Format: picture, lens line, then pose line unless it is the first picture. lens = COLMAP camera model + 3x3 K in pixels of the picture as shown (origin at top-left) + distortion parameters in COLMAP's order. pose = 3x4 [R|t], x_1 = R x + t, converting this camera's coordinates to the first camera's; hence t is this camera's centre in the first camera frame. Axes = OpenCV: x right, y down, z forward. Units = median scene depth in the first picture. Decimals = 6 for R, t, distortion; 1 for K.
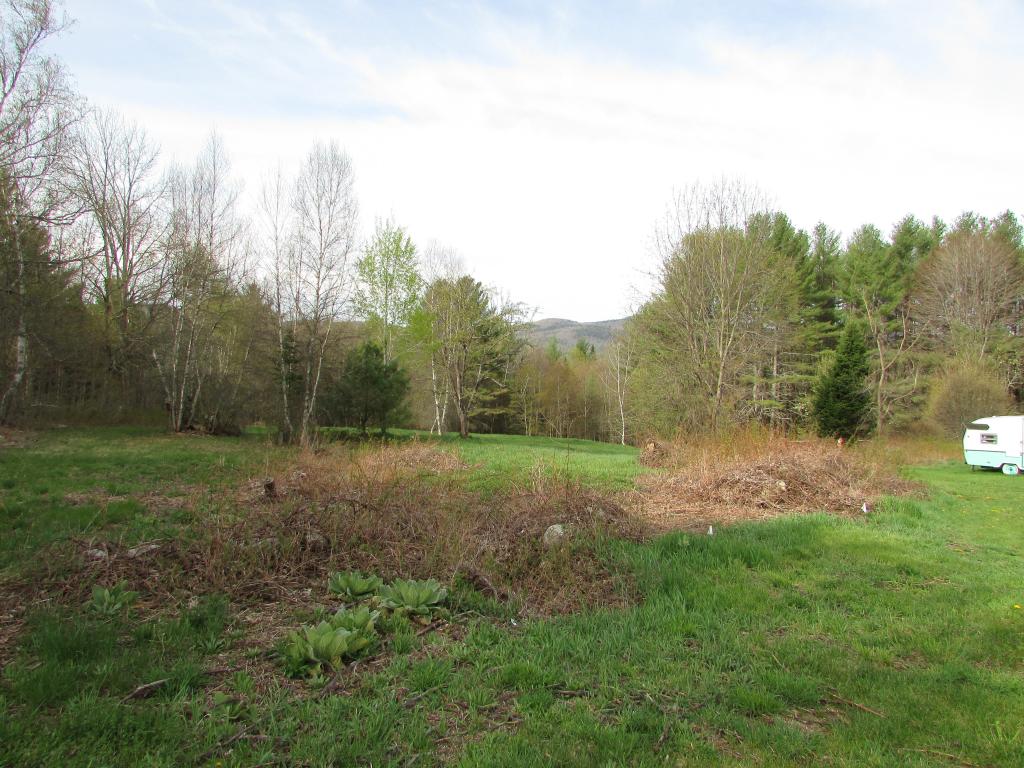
lens RADIAL K [[767.9, 0, 517.3], [0, 767.9, 382.4], [0, 0, 1]] dist [0.001358, -0.001661]
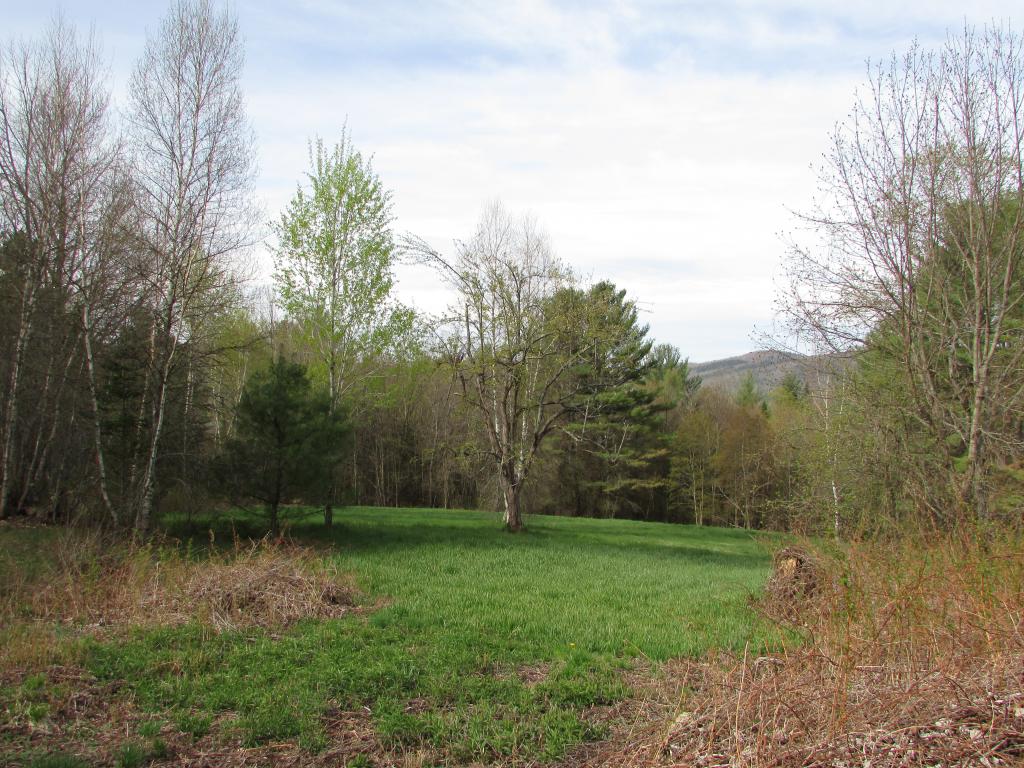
lens RADIAL K [[1034.1, 0, 510.9], [0, 1034.1, 384.7], [0, 0, 1]] dist [-0.040876, 0.000000]
pose [[0.978601, -0.019254, -0.204866, 0.039772], [0.007564, 0.998306, -0.057691, 0.003224], [0.205630, 0.054907, 0.977088, 0.105601]]
